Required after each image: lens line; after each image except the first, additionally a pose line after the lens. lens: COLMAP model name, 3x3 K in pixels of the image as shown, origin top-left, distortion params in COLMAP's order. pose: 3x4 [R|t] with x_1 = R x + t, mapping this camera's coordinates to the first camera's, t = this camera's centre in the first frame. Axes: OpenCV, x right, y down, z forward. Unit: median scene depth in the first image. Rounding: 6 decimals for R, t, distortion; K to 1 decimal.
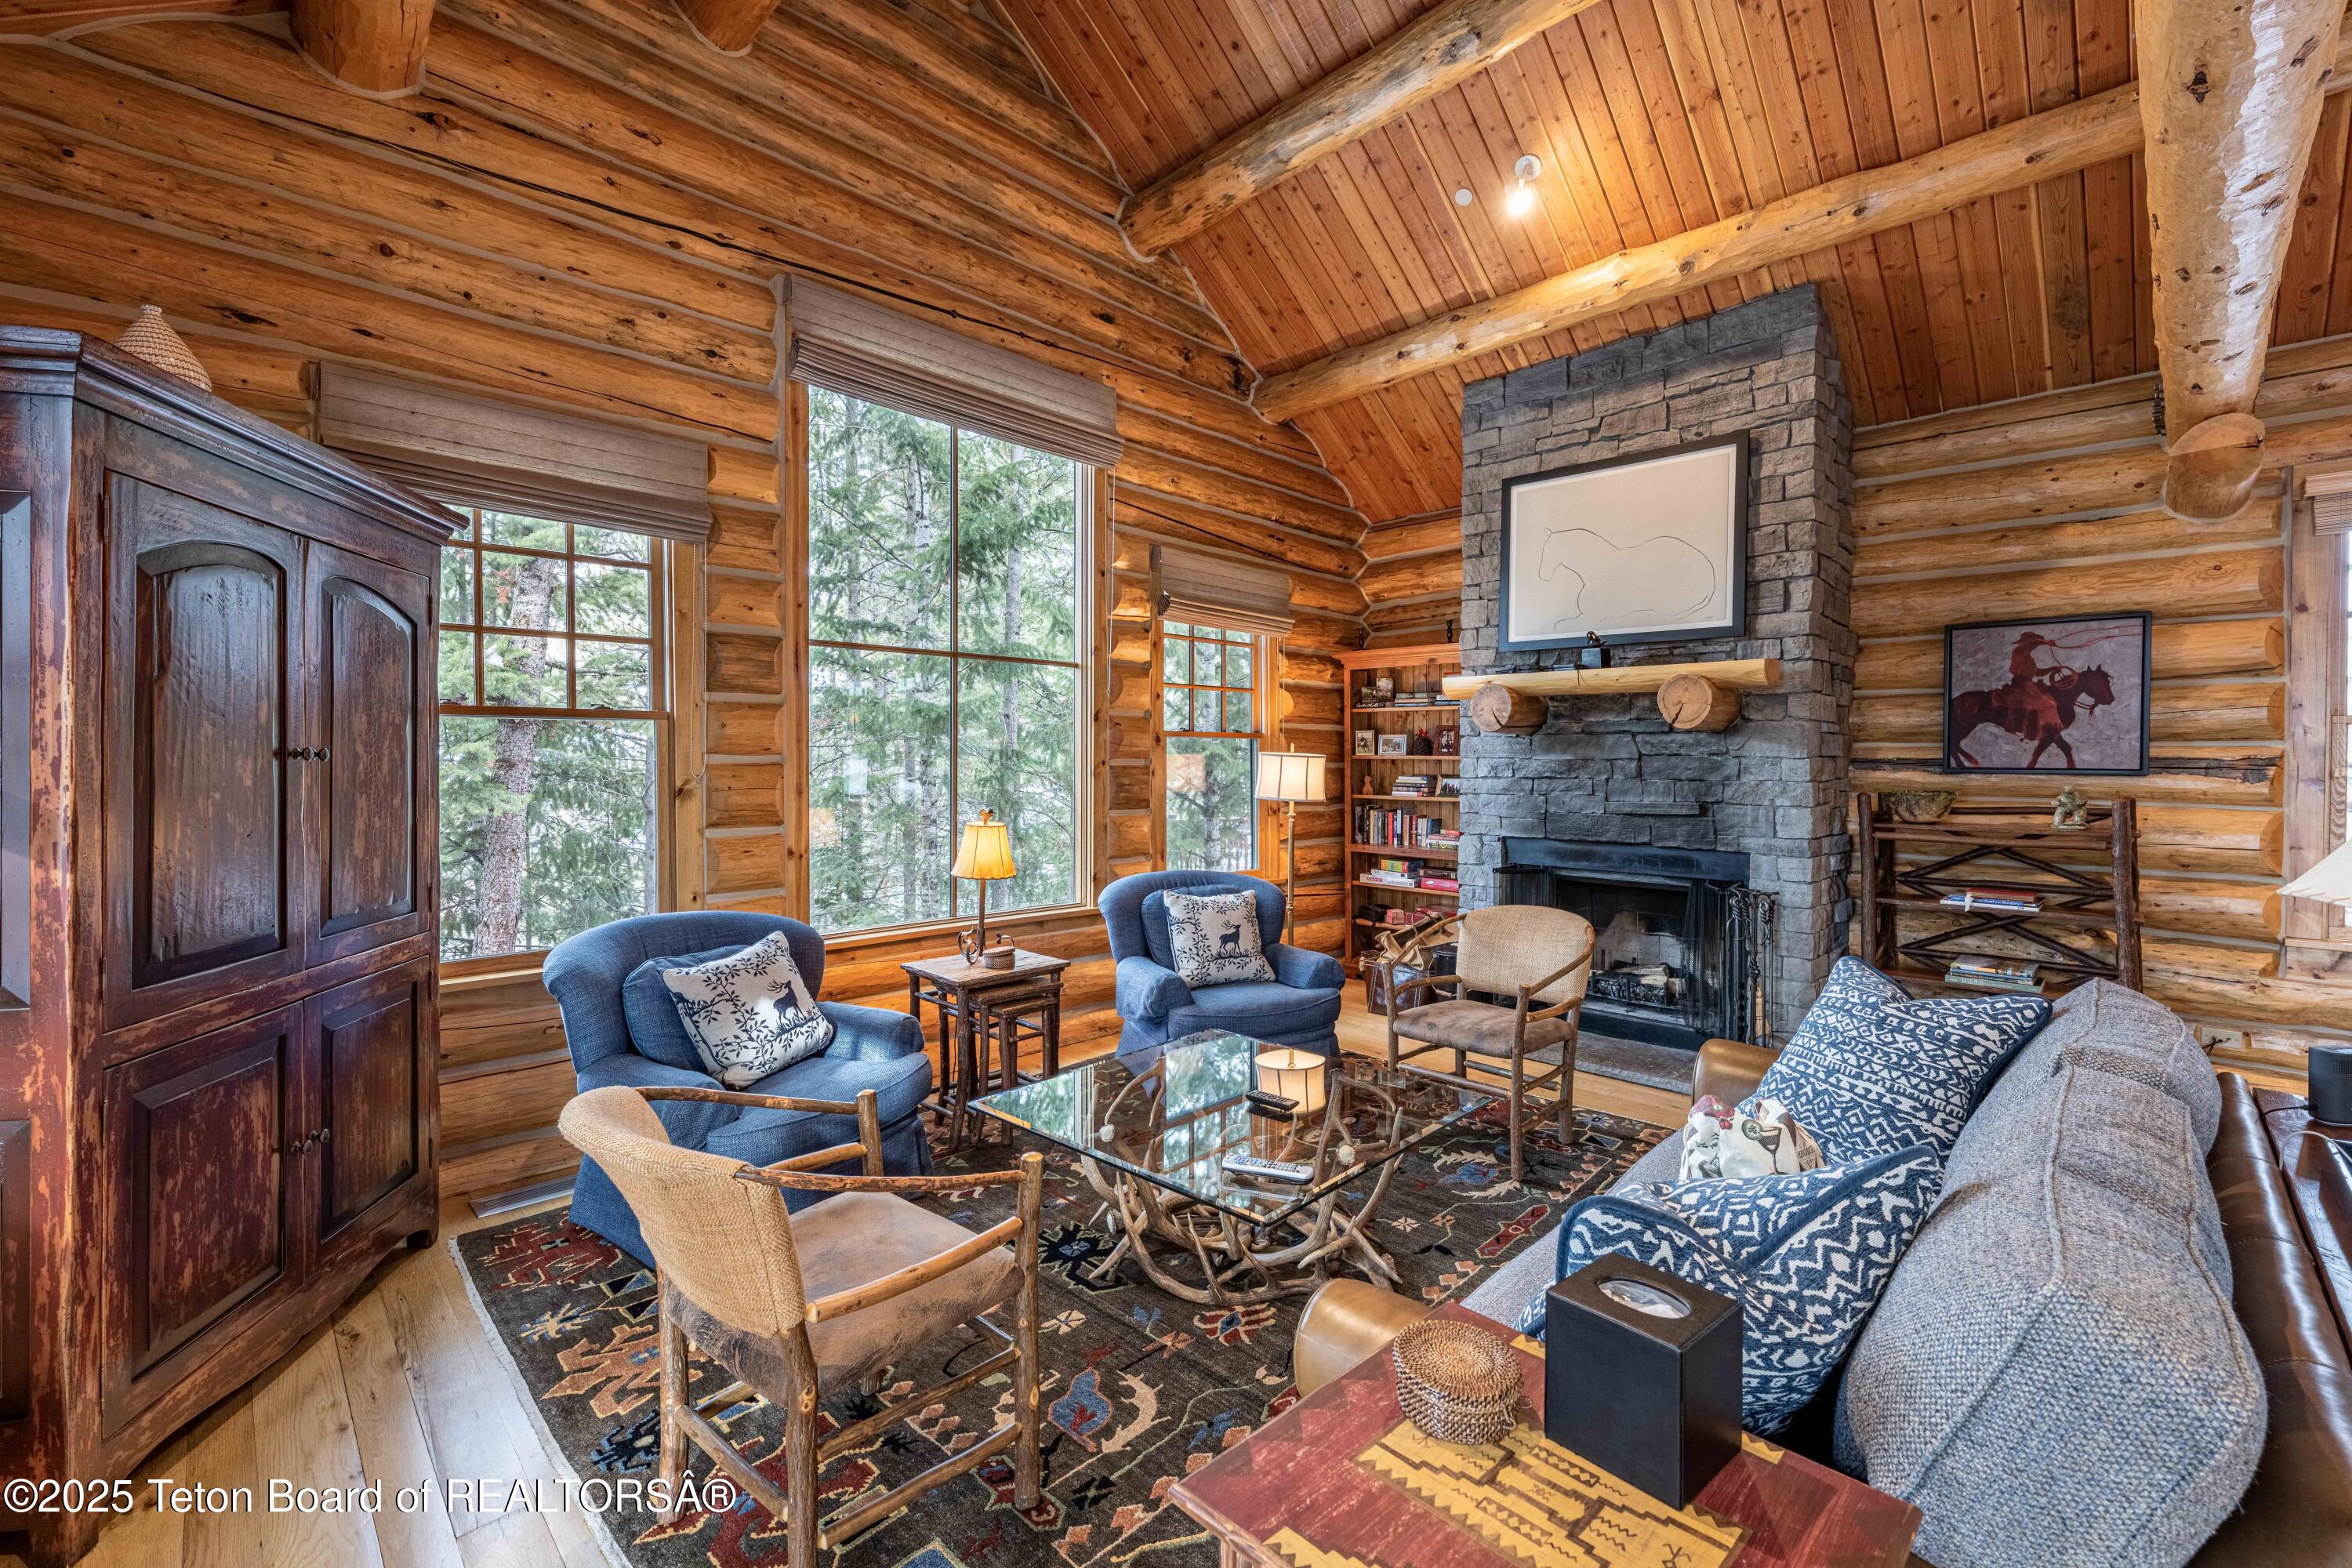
lens RADIAL K [[974.2, 0, 1174.3], [0, 974.2, 776.7], [0, 0, 1]] dist [0.000233, 0.000052]
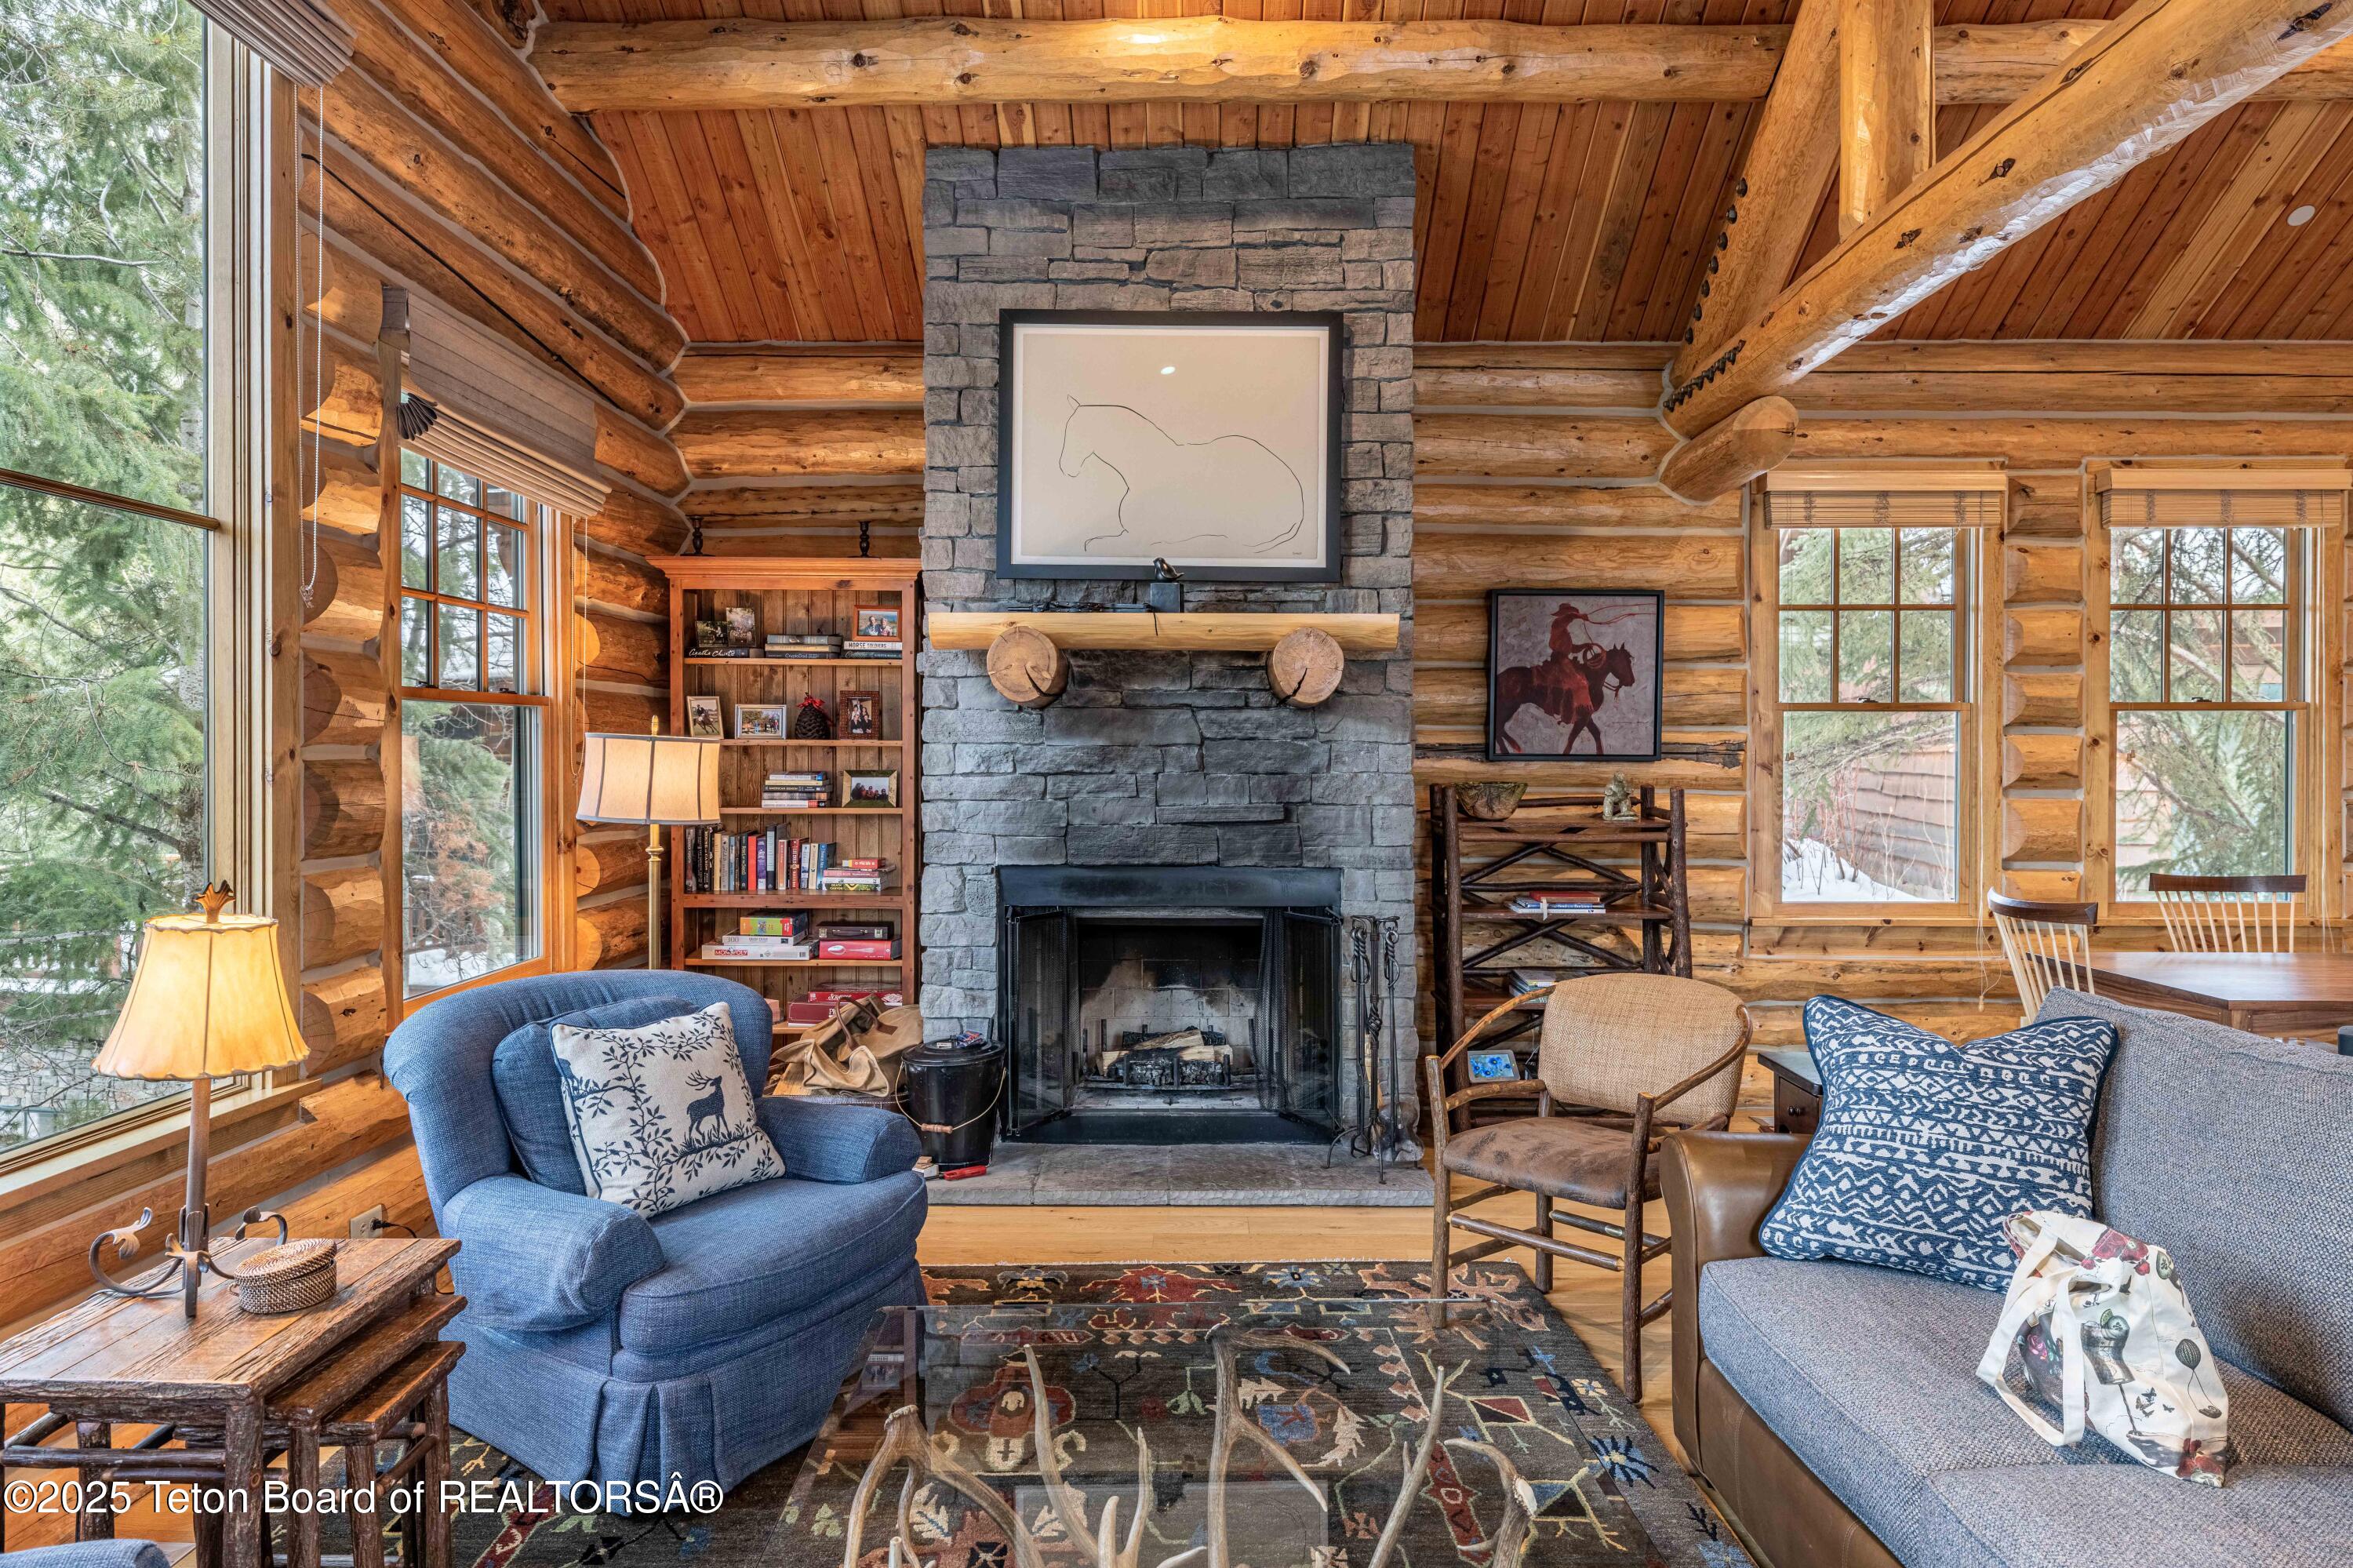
lens RADIAL K [[1376.2, 0, 1178.8], [0, 1376.2, 762.3], [0, 0, 1]] dist [0.004353, 0.001228]
pose [[0.713975, -0.009957, 0.700100, -0.254206], [0.014295, 0.999898, -0.000358, -0.005726], [-0.700025, 0.010264, 0.714044, 0.320004]]
